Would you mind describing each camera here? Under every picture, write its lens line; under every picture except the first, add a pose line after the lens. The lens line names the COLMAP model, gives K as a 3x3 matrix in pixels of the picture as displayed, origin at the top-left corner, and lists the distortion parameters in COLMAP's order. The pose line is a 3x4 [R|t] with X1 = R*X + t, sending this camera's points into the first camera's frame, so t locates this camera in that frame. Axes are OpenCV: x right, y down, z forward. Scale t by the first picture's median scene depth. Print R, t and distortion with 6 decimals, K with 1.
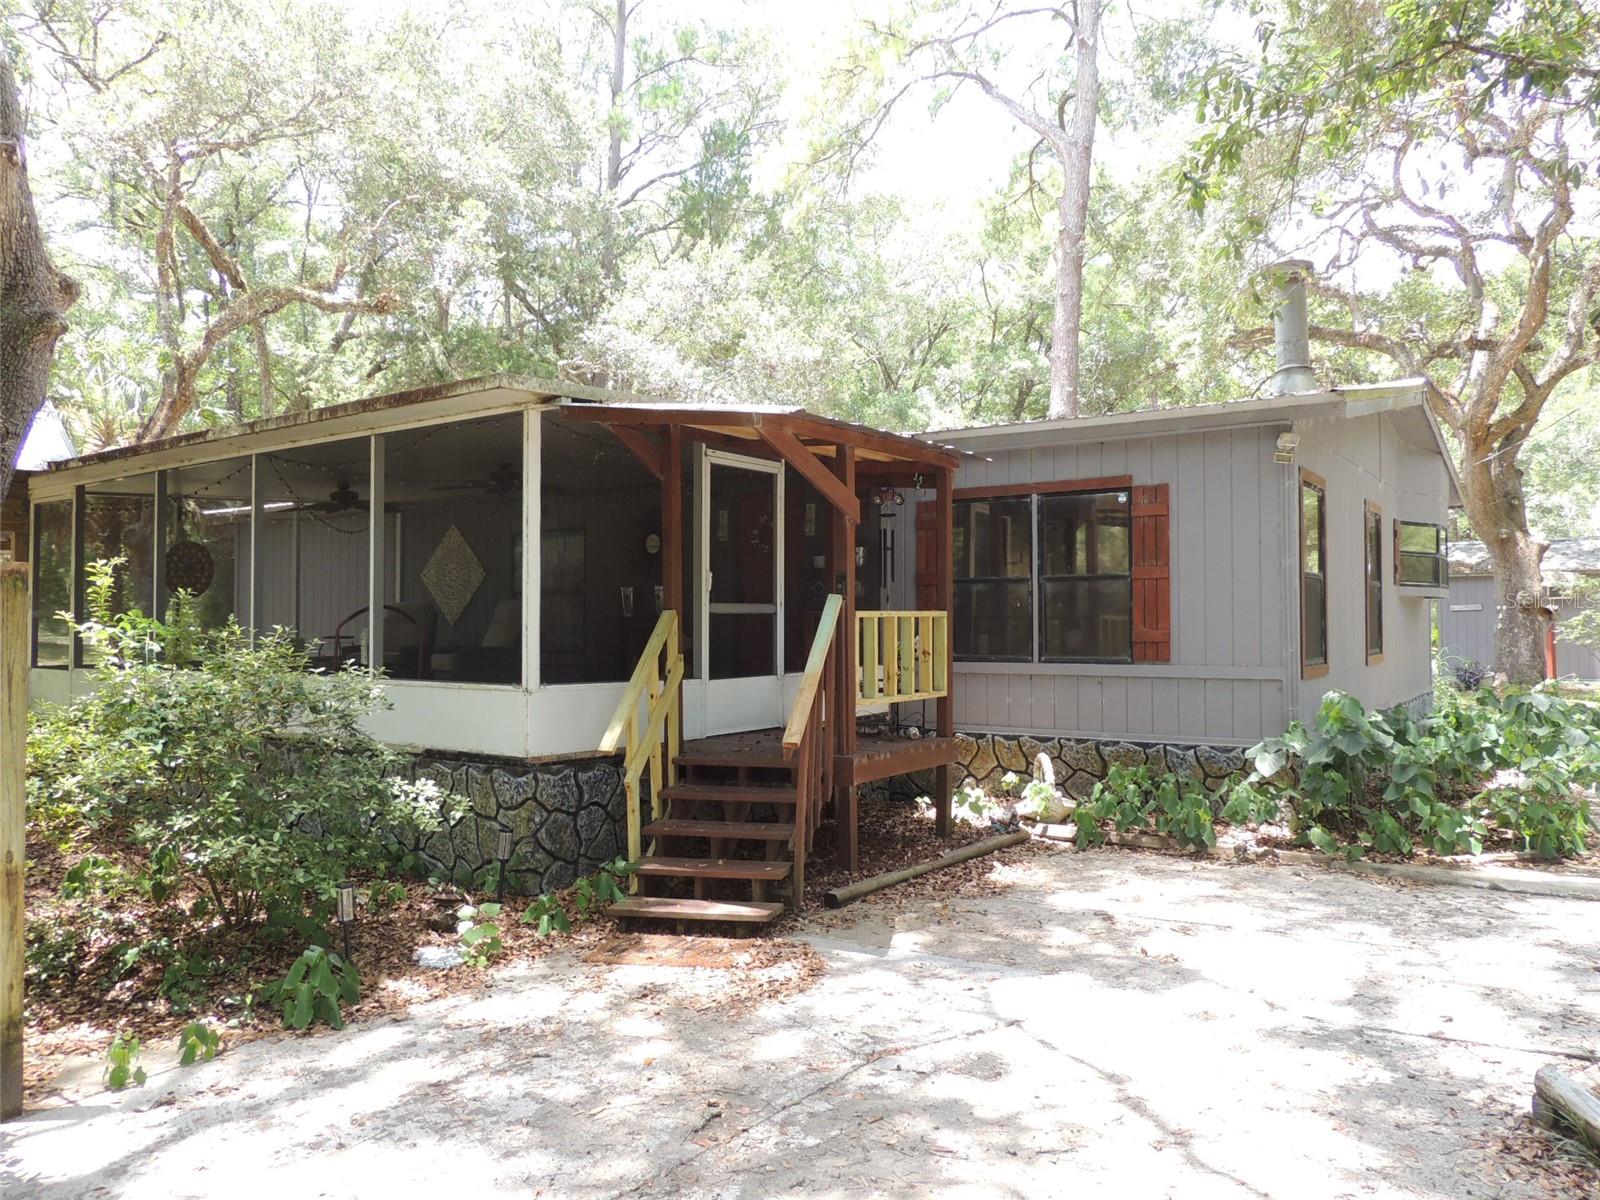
lens RADIAL K [[1139.2, 0, 798.5], [0, 1139.2, 602.5], [0, 0, 1]] dist [-0.025382, 0.017198]
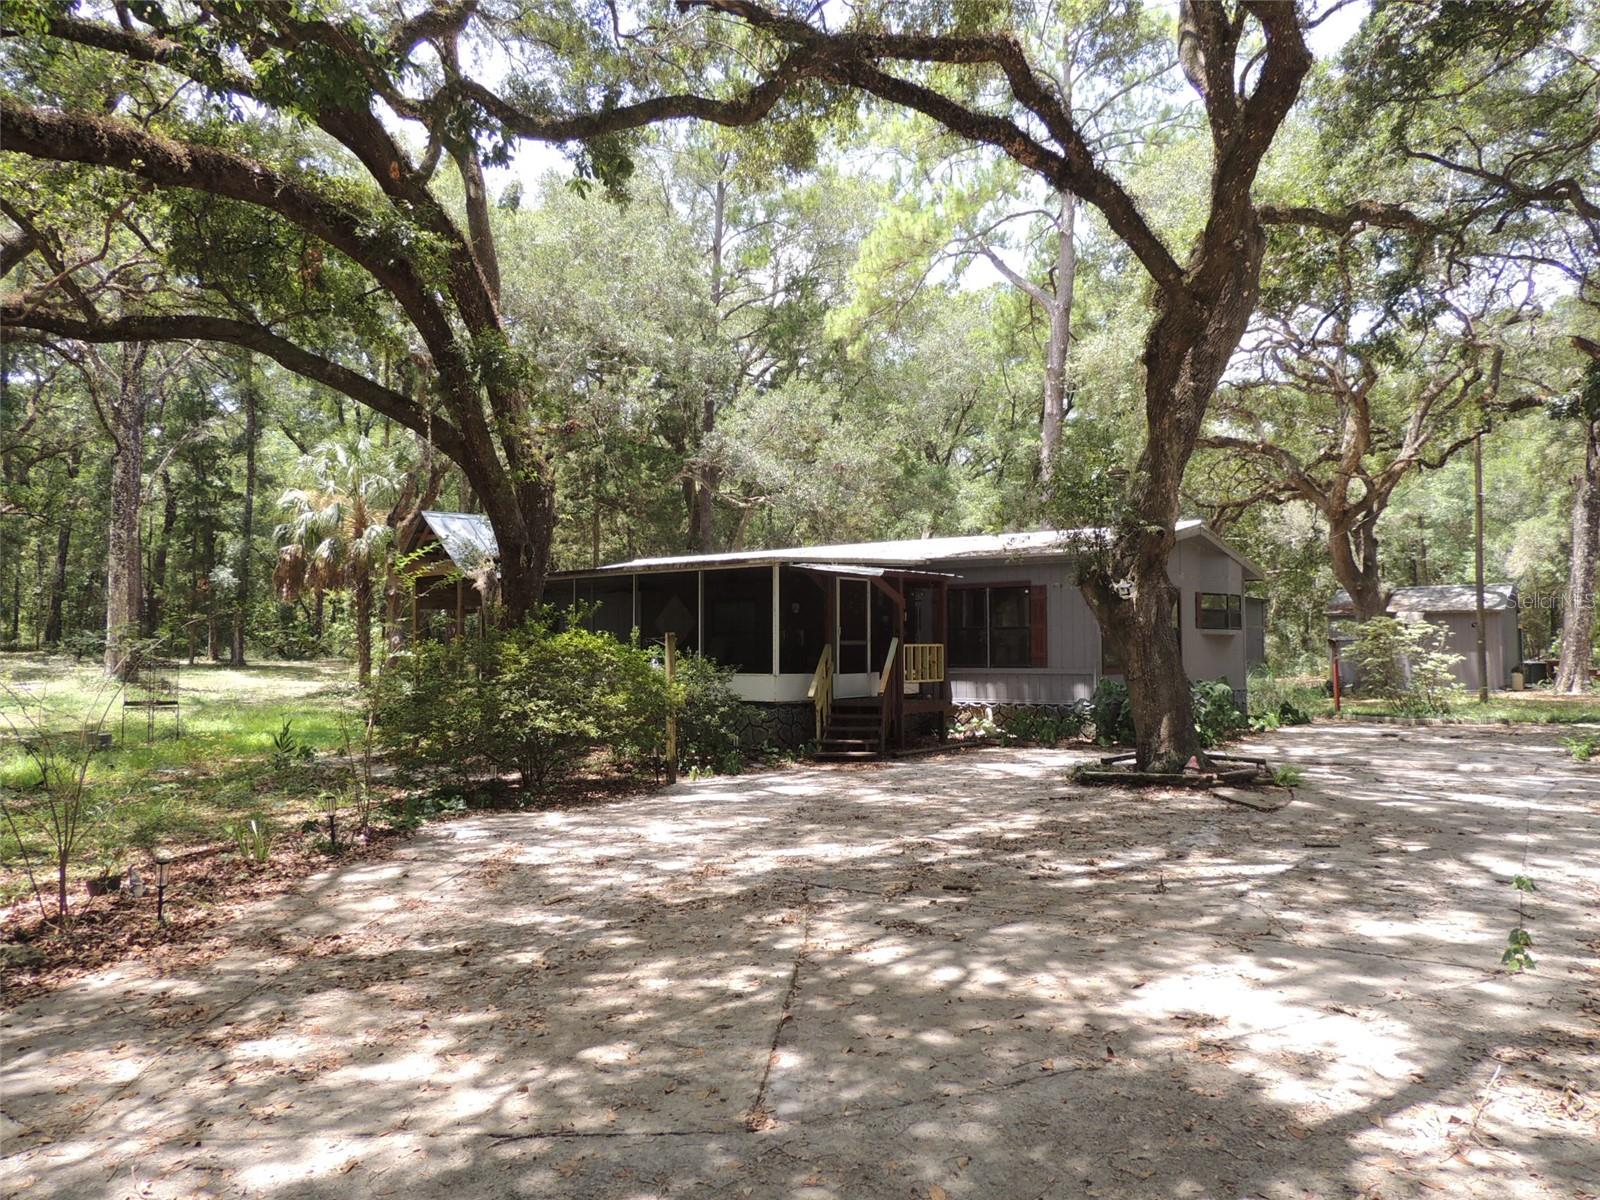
lens RADIAL K [[1139.2, 0, 803.0], [0, 1139.2, 600.7], [0, 0, 1]] dist [-0.025382, 0.017198]
pose [[0.999376, -0.002297, -0.035239, -0.065170], [0.001437, 0.999701, -0.024414, -0.022266], [0.035284, 0.024348, 0.999081, -1.202511]]
